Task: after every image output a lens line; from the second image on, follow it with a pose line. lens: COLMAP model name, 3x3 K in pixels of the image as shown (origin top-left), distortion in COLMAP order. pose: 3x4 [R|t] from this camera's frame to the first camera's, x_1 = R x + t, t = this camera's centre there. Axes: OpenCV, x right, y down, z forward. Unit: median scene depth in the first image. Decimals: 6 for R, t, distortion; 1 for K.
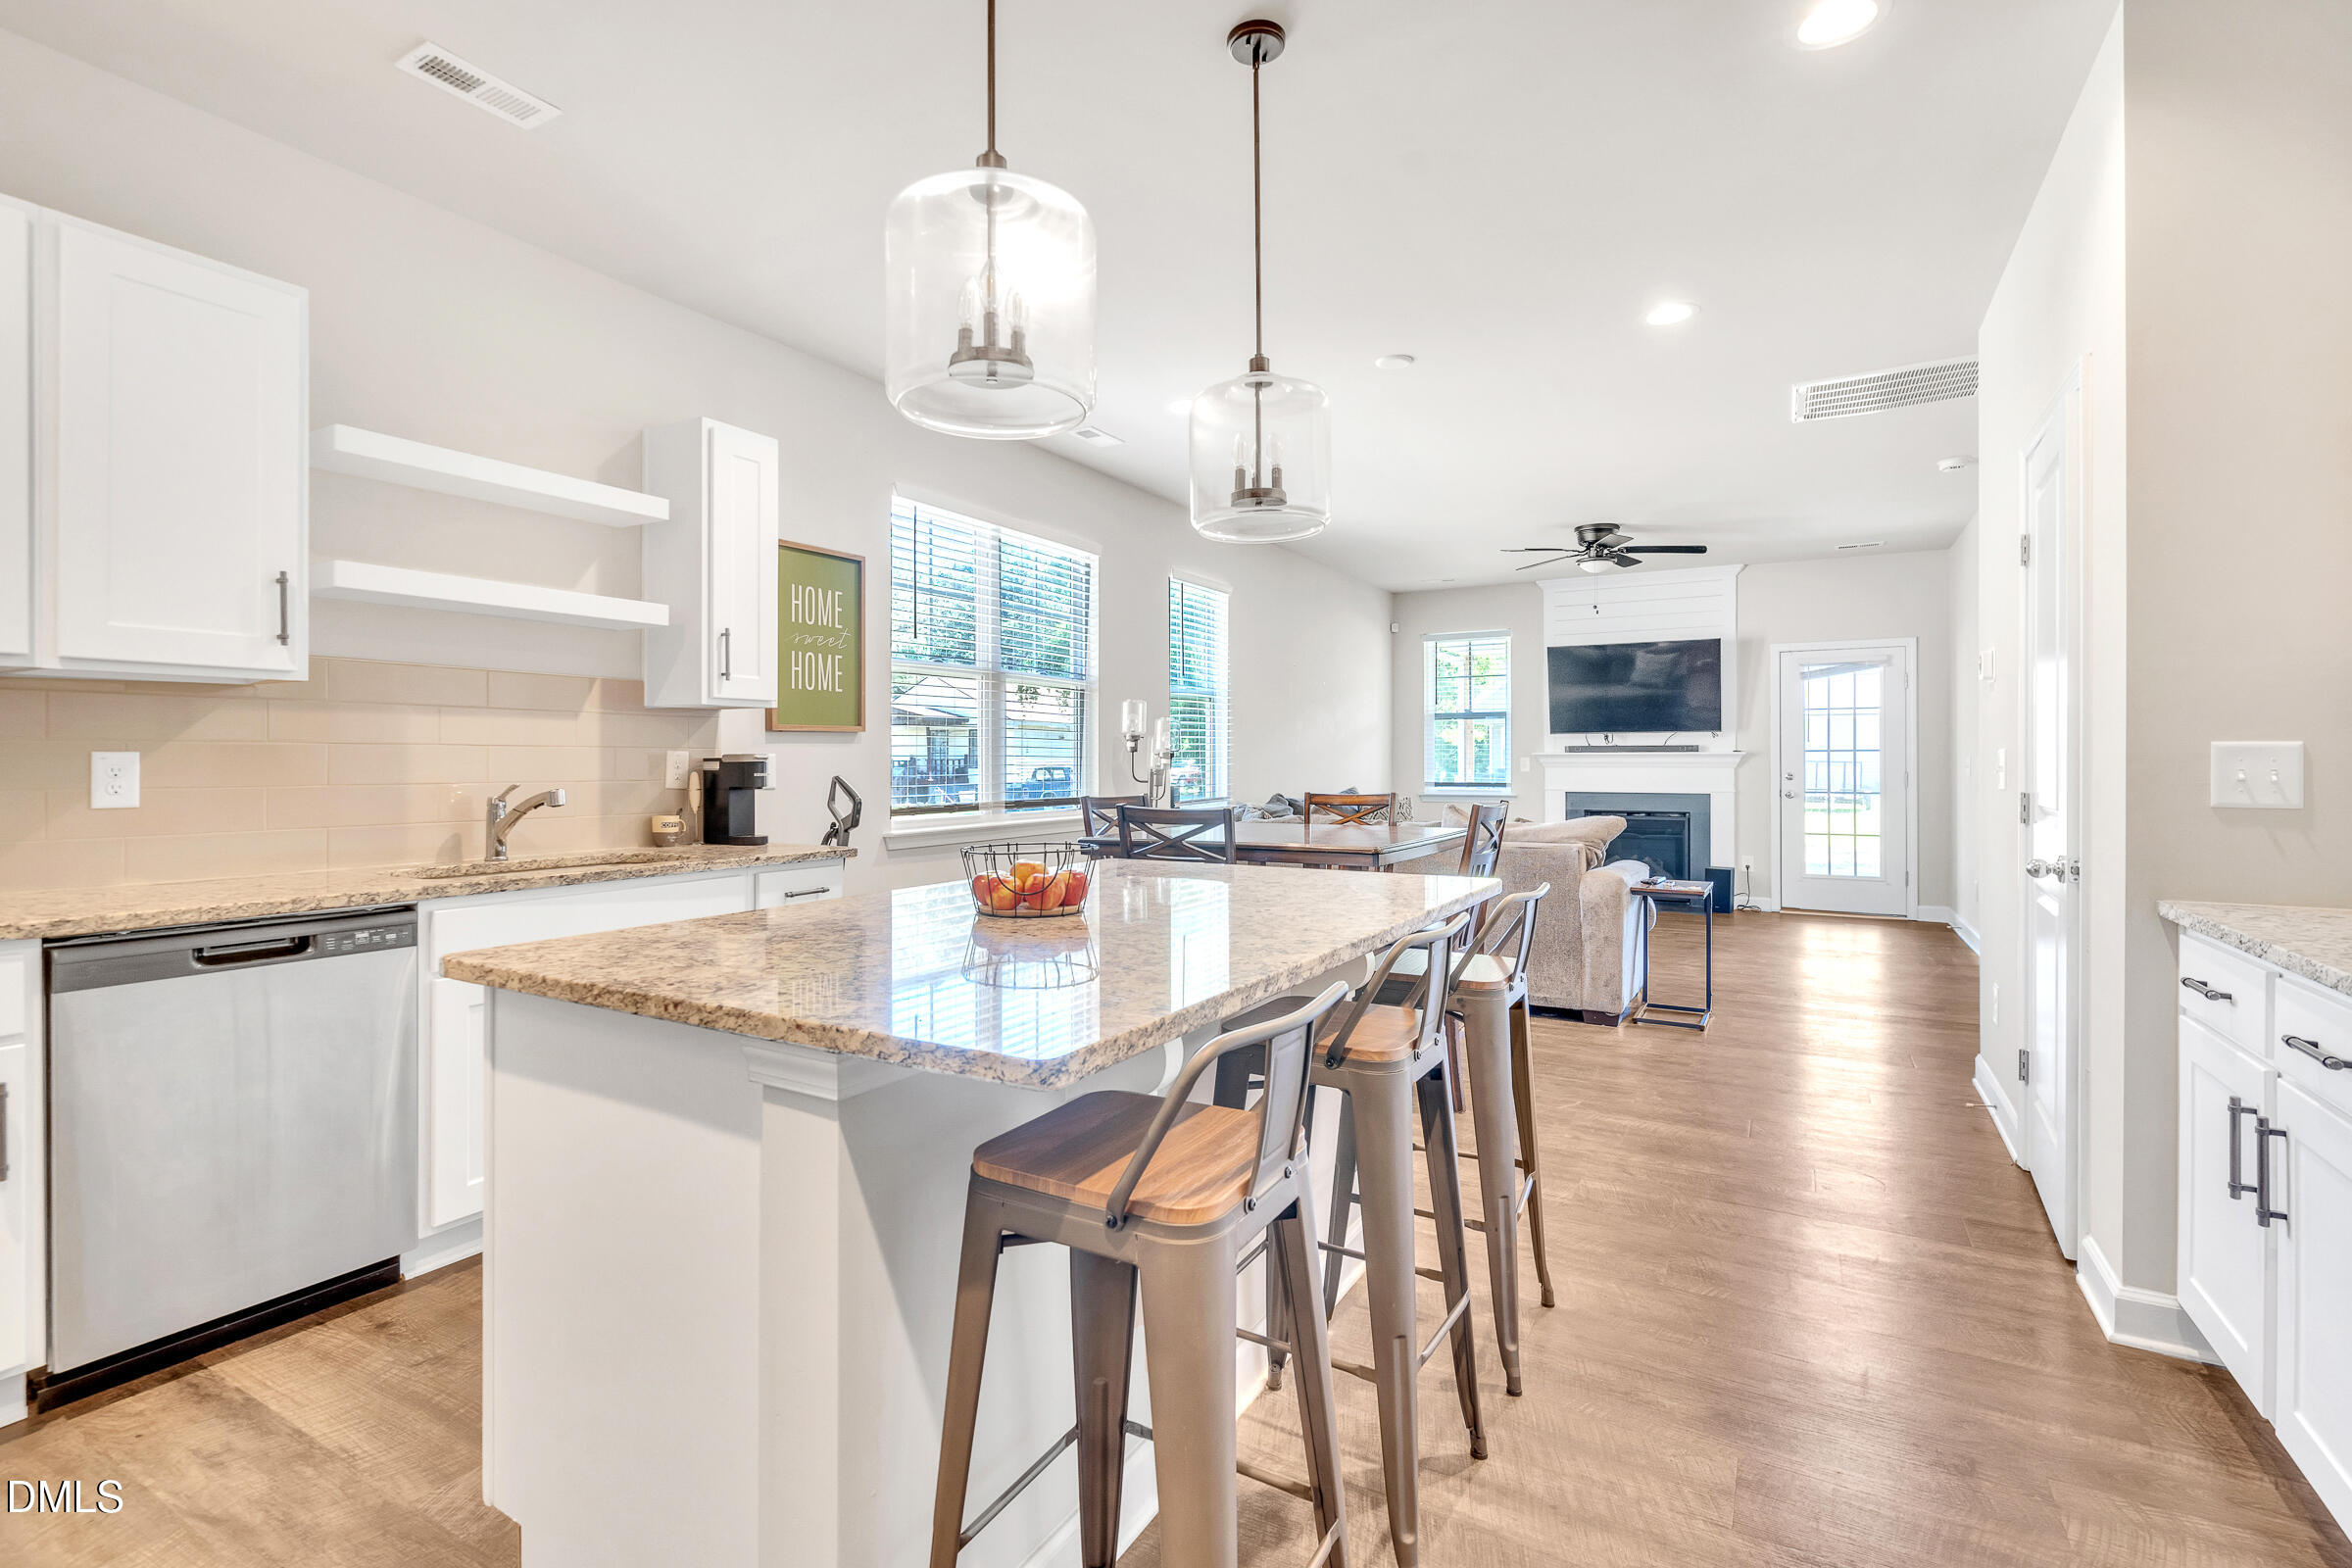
lens RADIAL K [[1096.3, 0, 1176.0], [0, 1096.3, 784.0], [0, 0, 1]] dist [-0.003705, 0.000011]
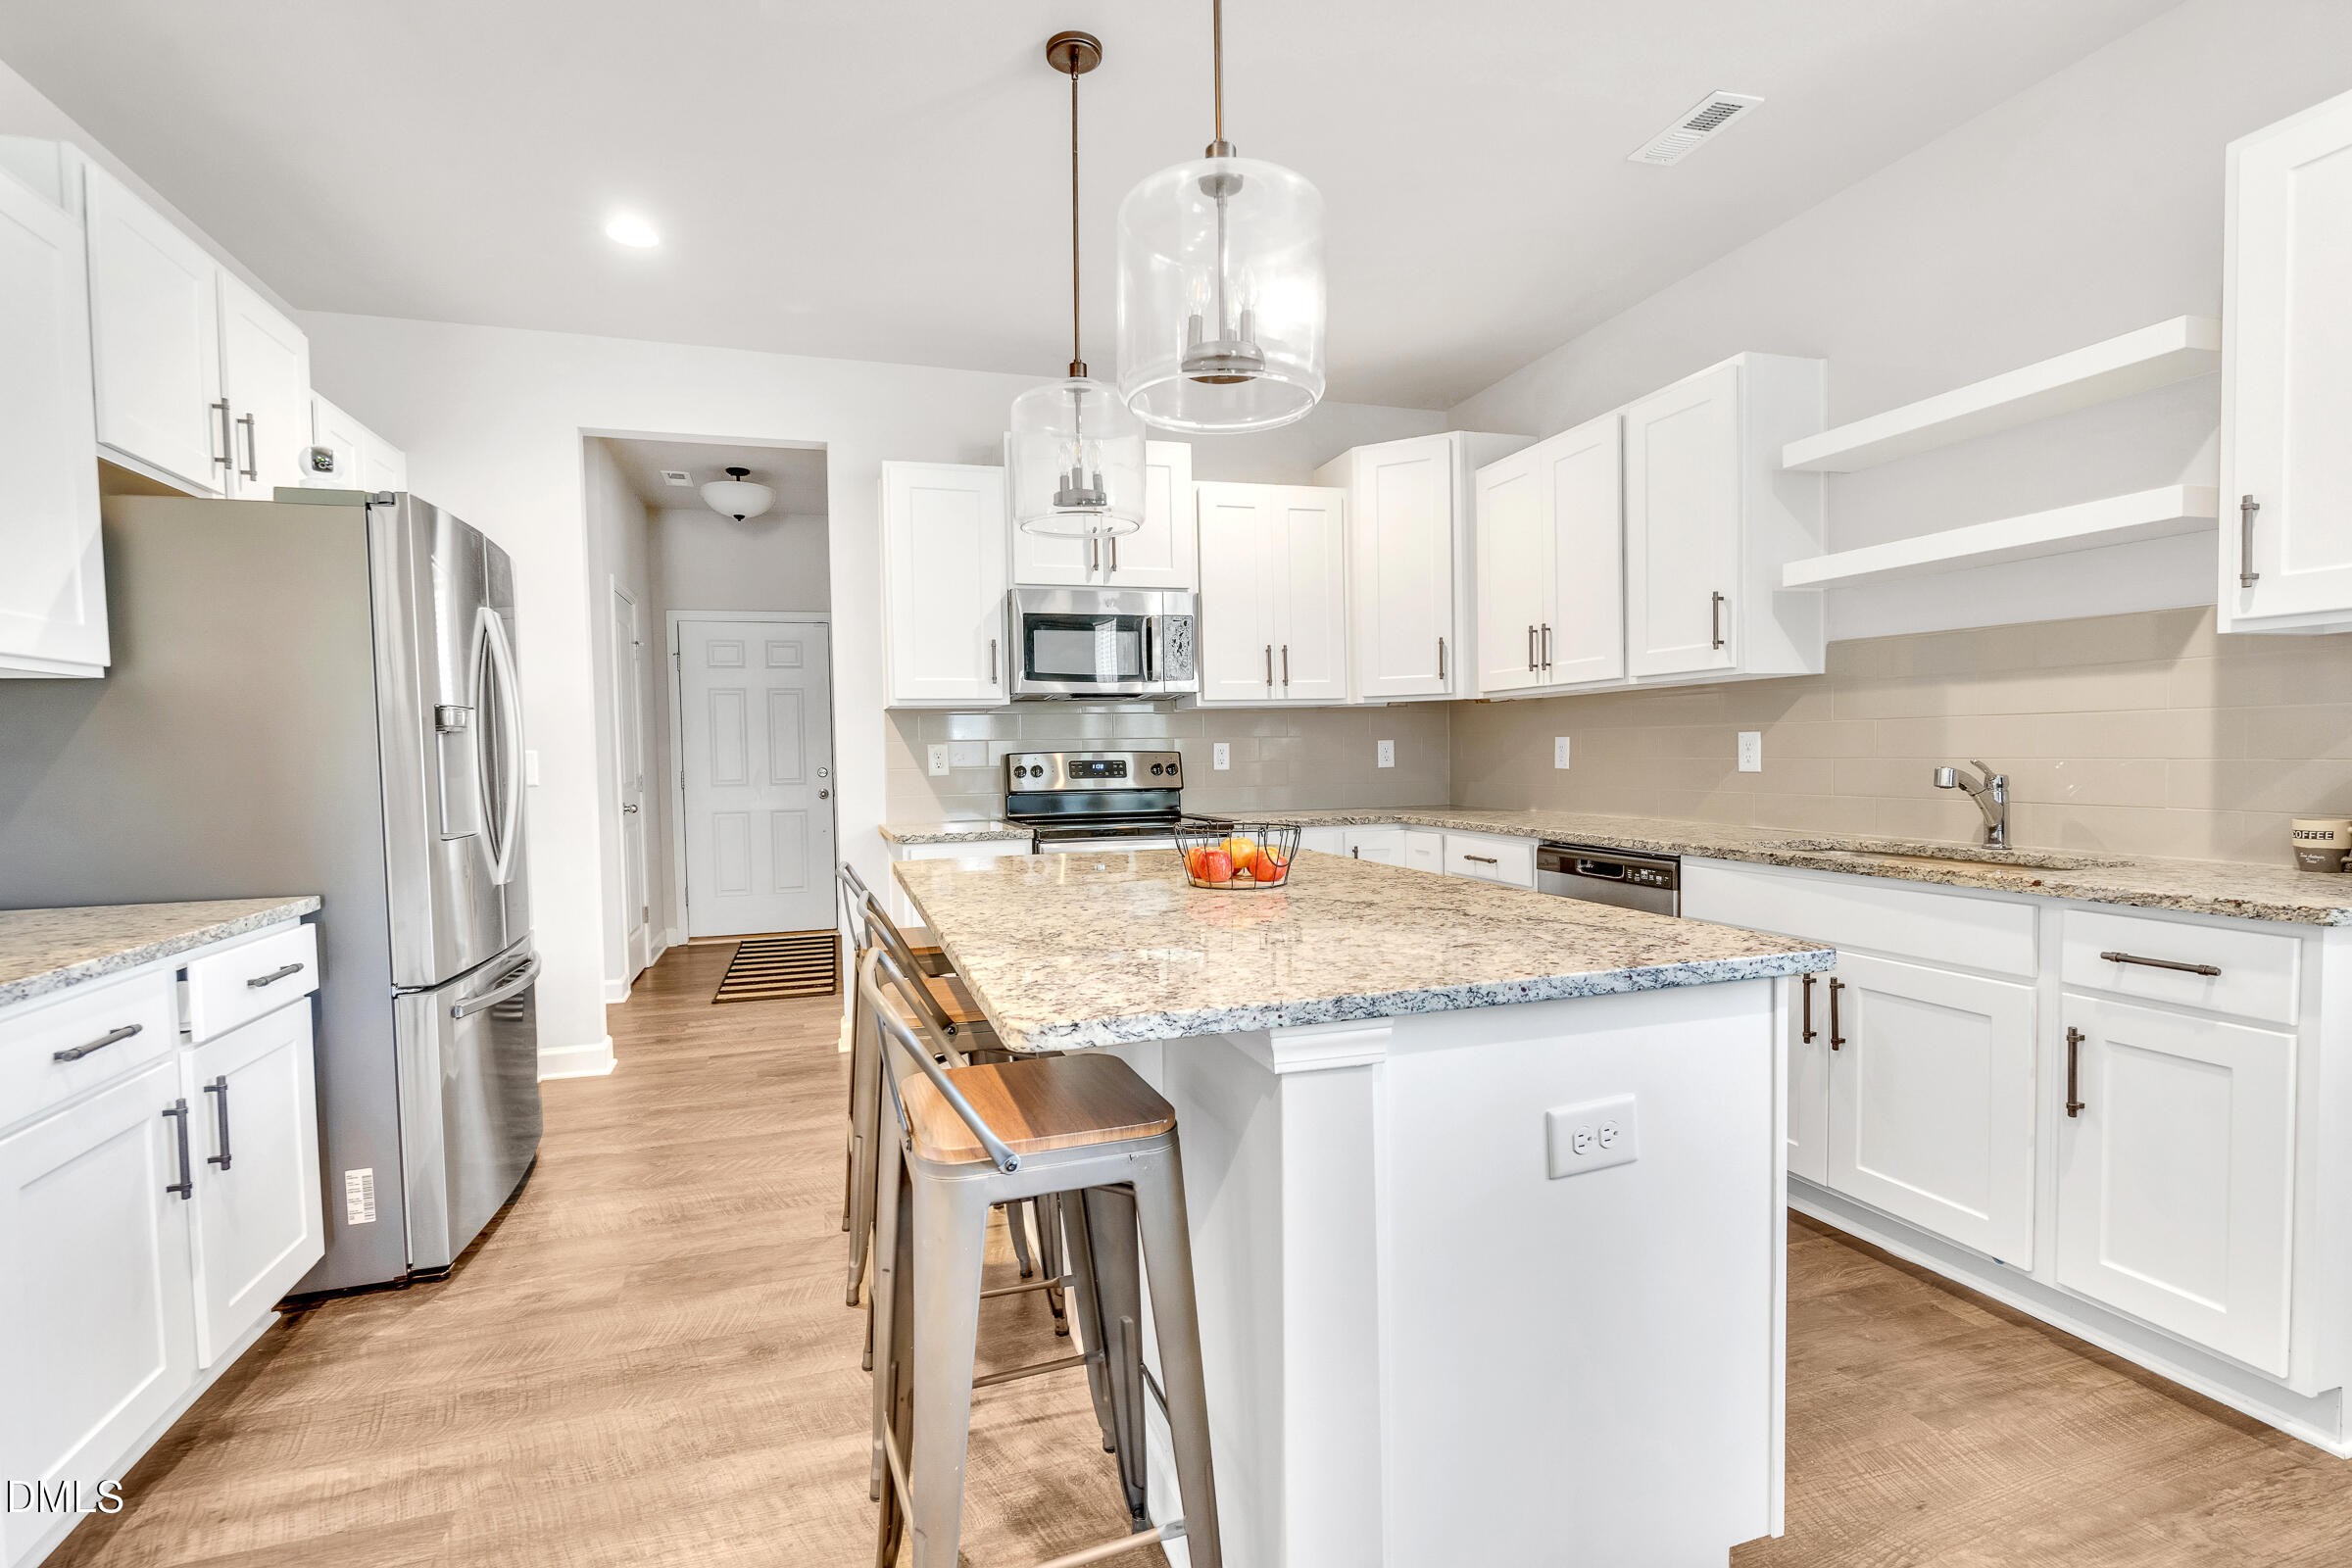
lens RADIAL K [[1096.3, 0, 1176.0], [0, 1096.3, 784.0], [0, 0, 1]] dist [-0.003705, 0.000011]
pose [[-0.675265, 0.037487, -0.736622, 0.588096], [0.008917, 0.999049, 0.042669, -0.029155], [0.737522, 0.022244, -0.674957, 1.433193]]
